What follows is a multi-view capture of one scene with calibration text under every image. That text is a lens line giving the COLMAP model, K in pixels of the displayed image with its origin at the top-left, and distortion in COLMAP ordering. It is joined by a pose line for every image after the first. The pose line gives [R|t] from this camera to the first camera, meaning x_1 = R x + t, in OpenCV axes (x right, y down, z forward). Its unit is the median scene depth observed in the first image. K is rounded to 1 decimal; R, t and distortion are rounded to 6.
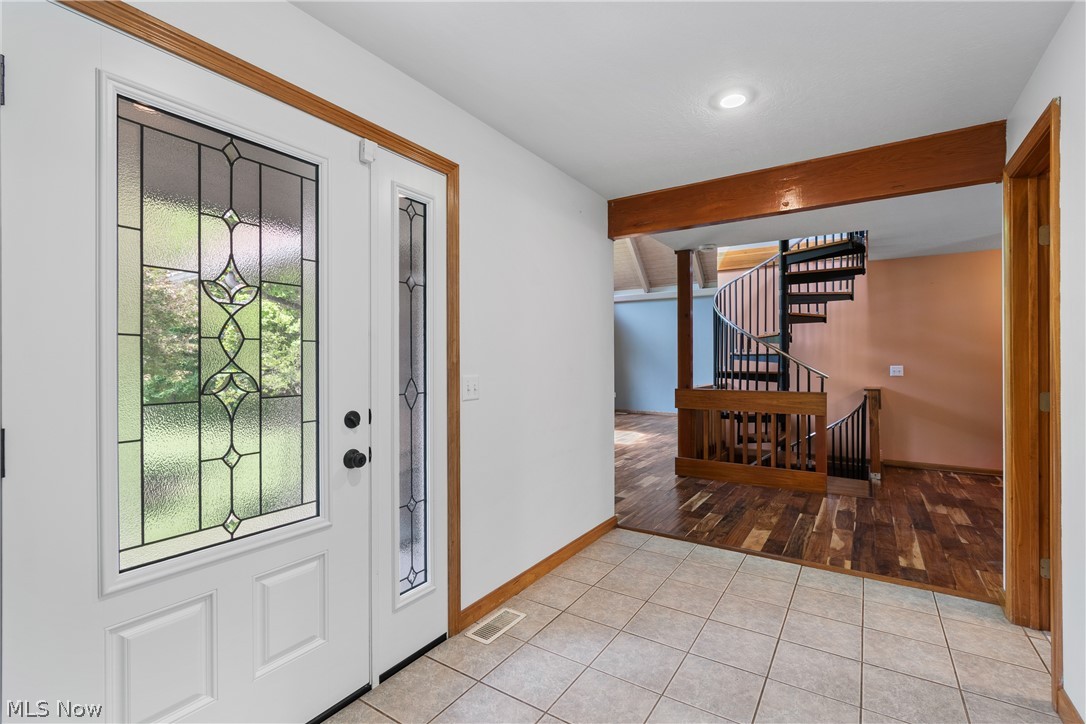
lens RADIAL K [[483.6, 0, 544.5], [0, 483.6, 362.5], [0, 0, 1]] dist [-0.000351, -0.001688]
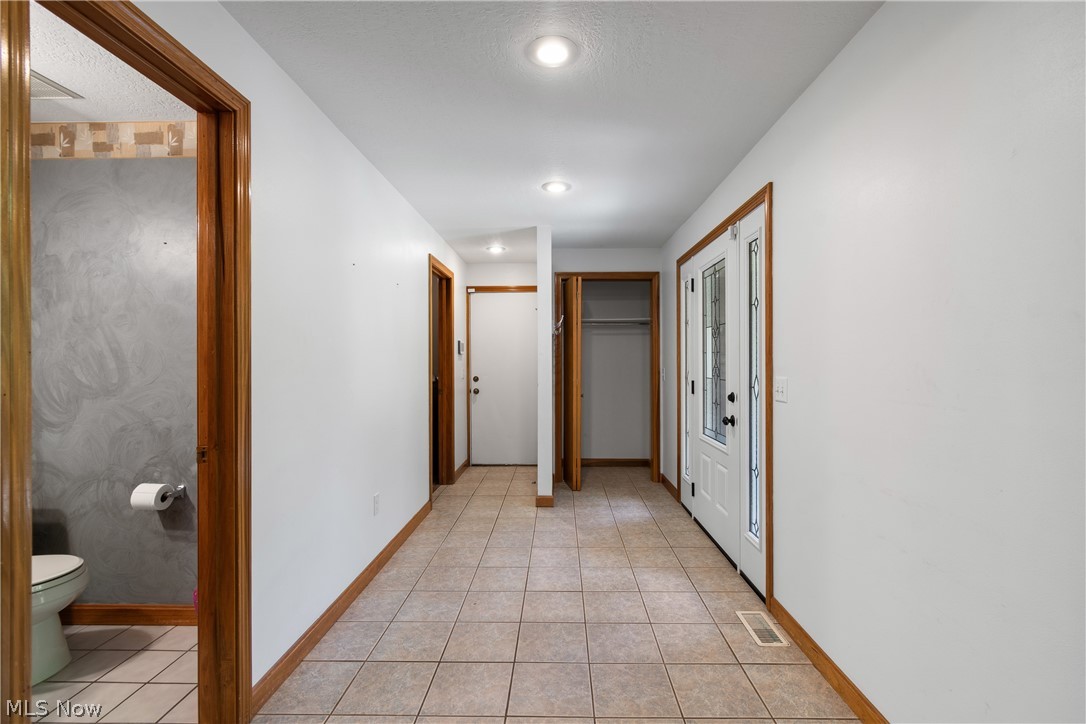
lens RADIAL K [[483.6, 0, 545.6], [0, 483.6, 362.6], [0, 0, 1]] dist [-0.000351, -0.001688]
pose [[-0.849338, 0.006108, -0.527814, 0.894691], [0.004314, 0.999980, 0.004630, -0.007556], [0.527831, 0.001656, -0.849348, 1.809338]]
